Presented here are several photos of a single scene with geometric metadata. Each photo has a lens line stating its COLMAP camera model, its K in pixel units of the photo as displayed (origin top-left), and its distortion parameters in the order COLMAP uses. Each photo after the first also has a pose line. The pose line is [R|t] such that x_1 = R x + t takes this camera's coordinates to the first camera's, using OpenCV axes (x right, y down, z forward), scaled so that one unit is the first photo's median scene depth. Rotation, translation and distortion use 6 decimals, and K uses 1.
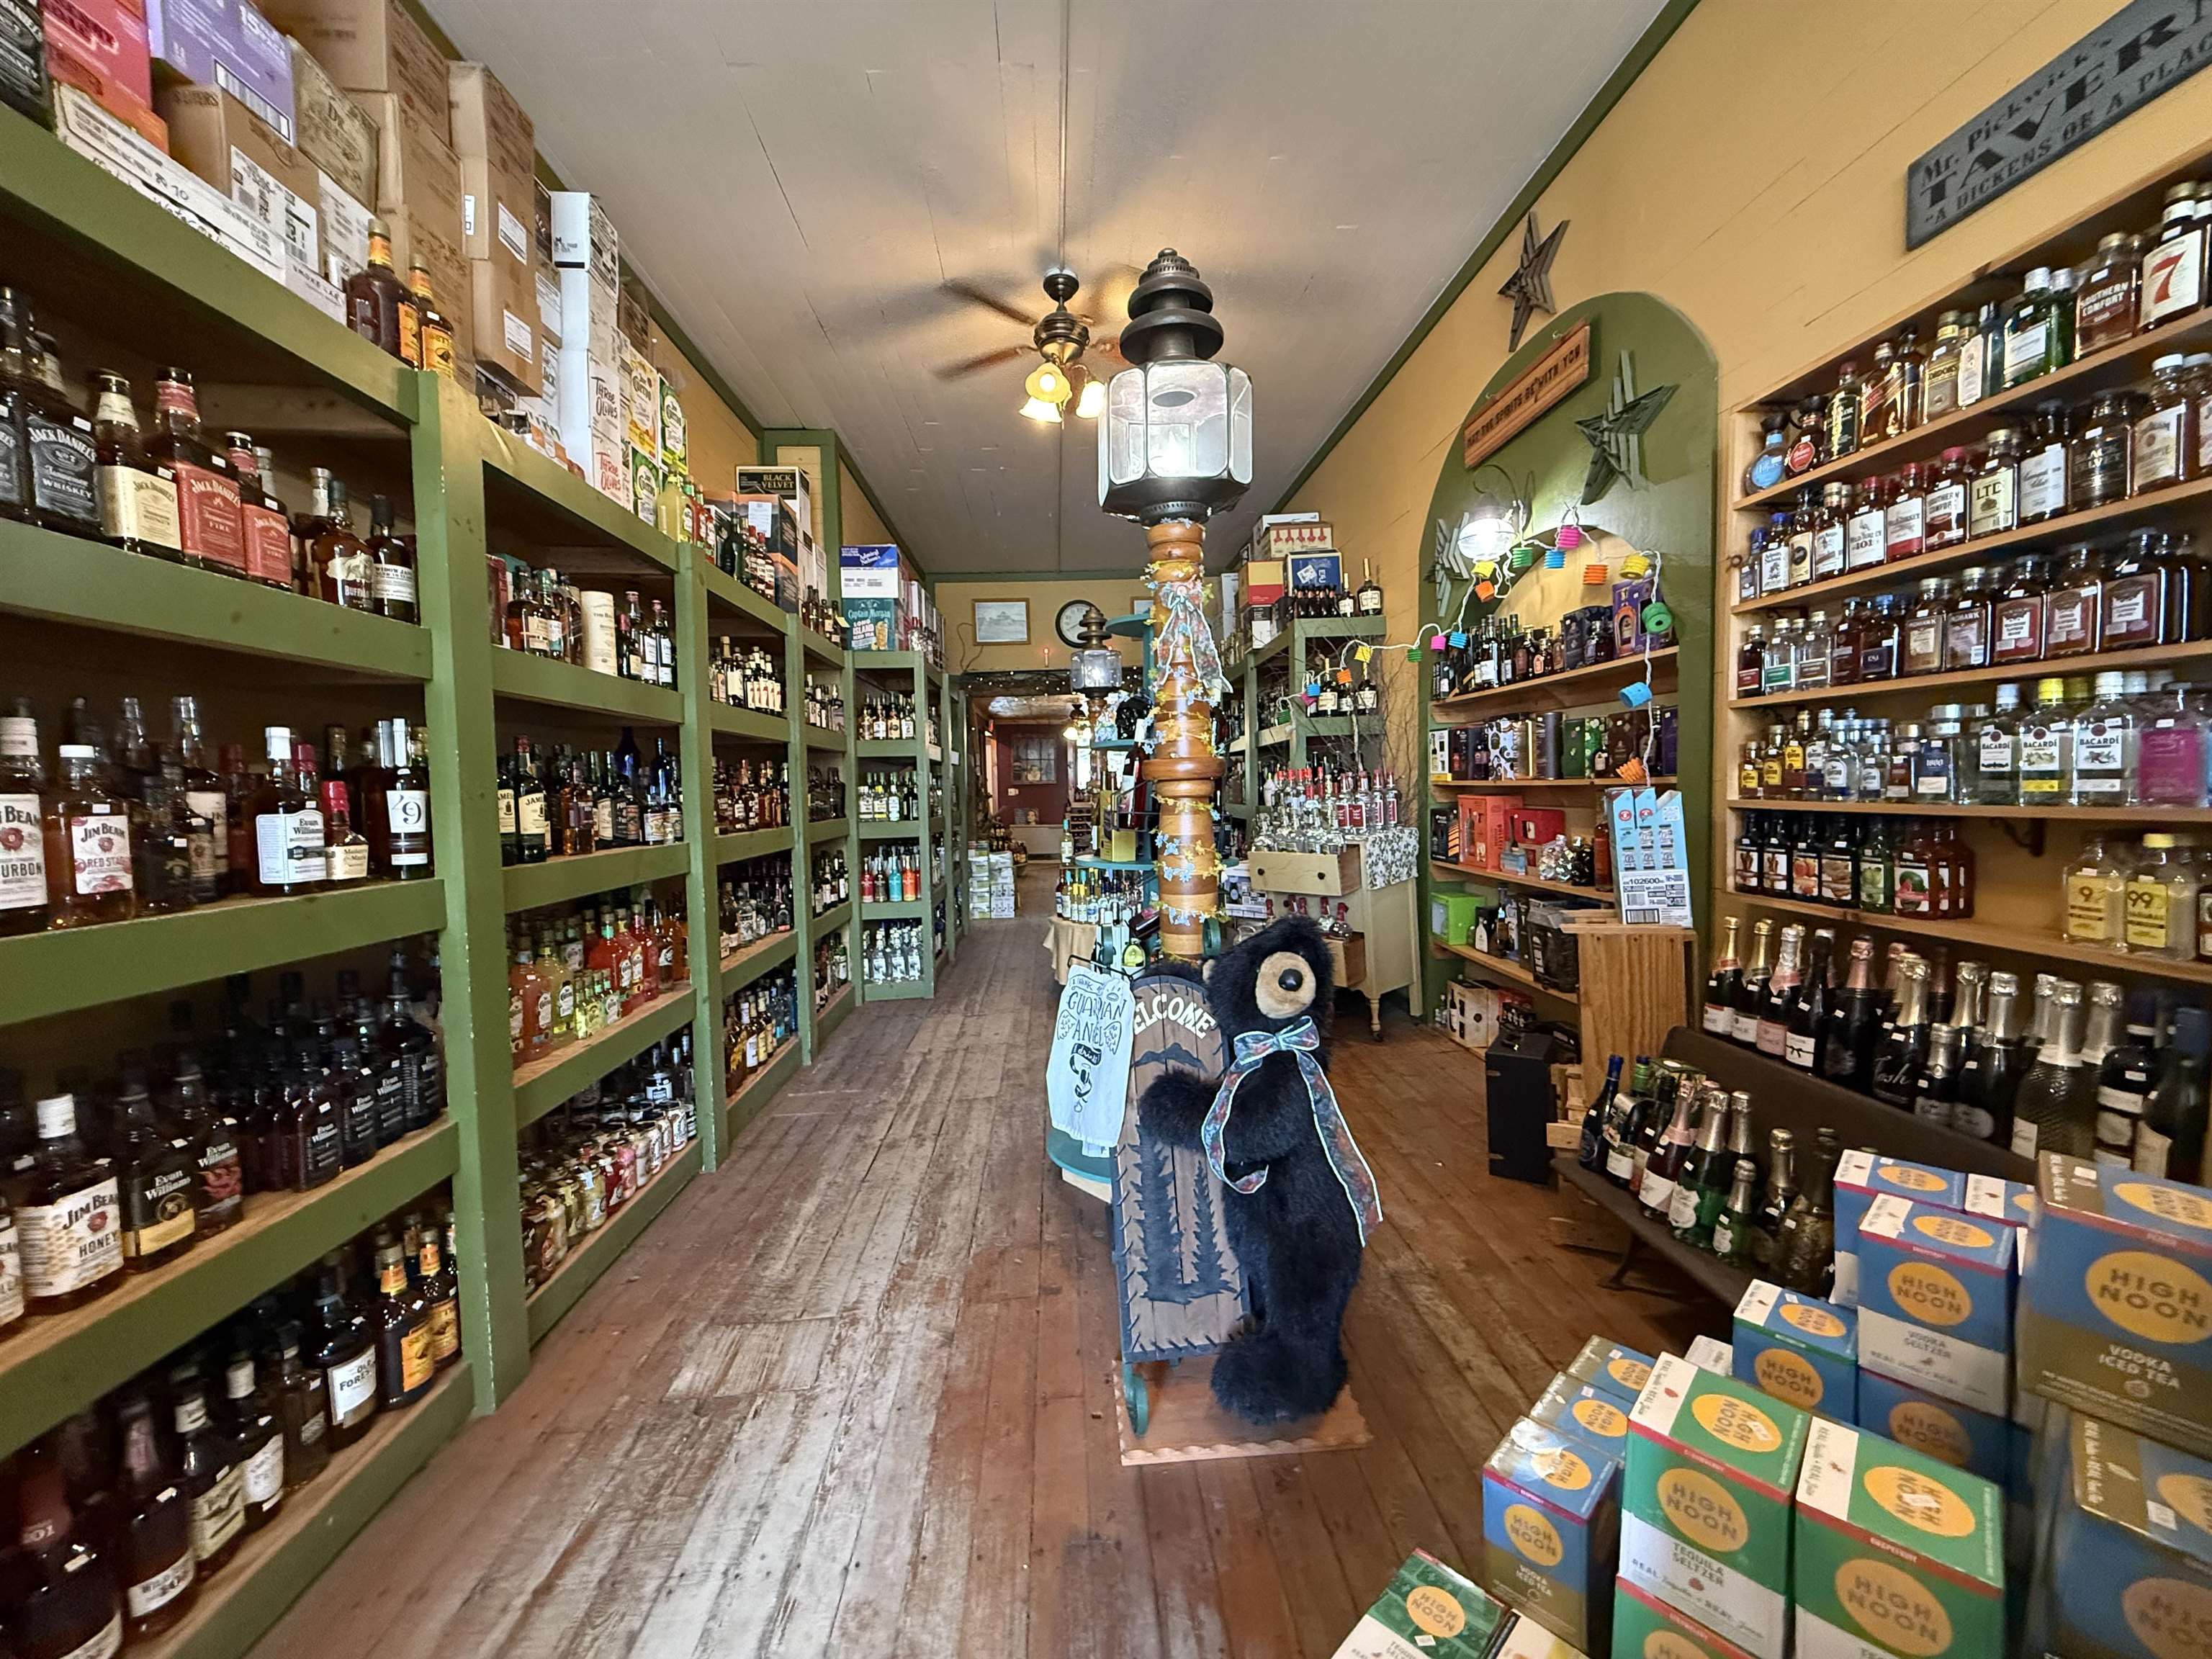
lens RADIAL K [[885.4, 0, 1107.2], [0, 885.4, 823.7], [0, 0, 1]] dist [0.002435, 0.000011]
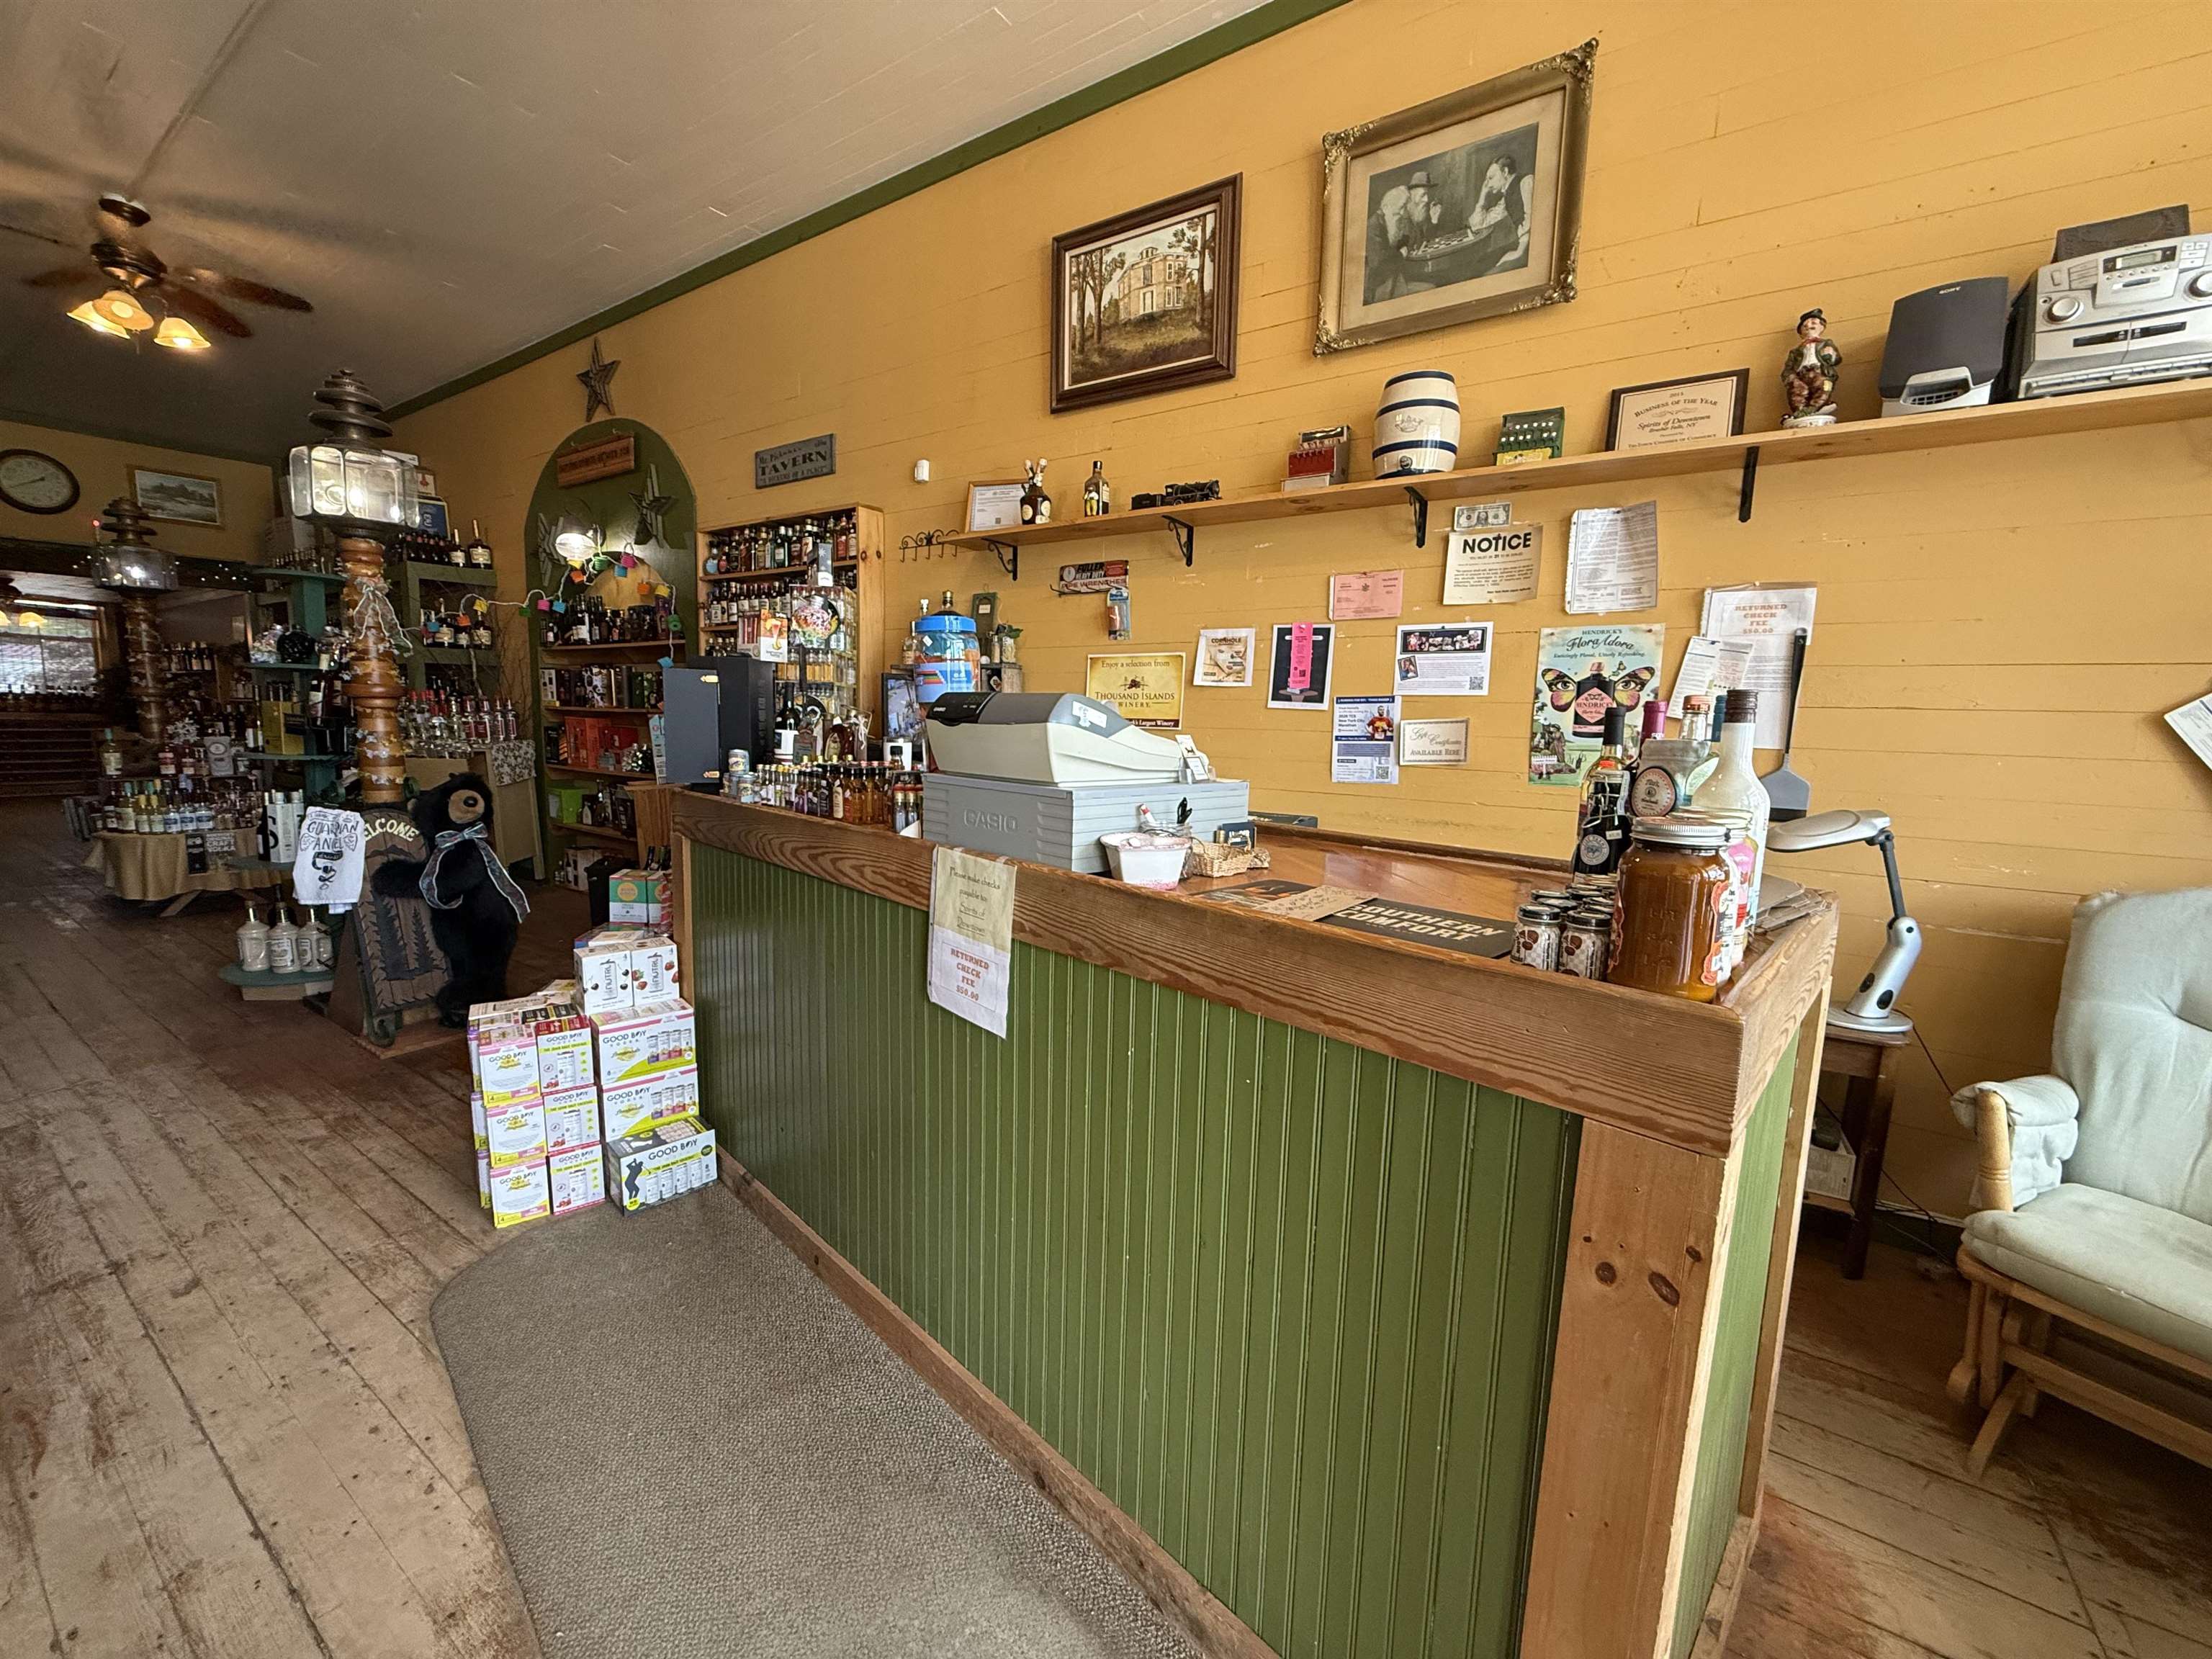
lens RADIAL K [[885.4, 0, 1107.8], [0, 885.4, 832.3], [0, 0, 1]] dist [0.002435, 0.000011]
pose [[0.610680, -0.065534, 0.789161, -0.256217], [-0.003647, 0.996326, 0.085560, 0.034490], [-0.791869, -0.055127, 0.608197, -0.701060]]
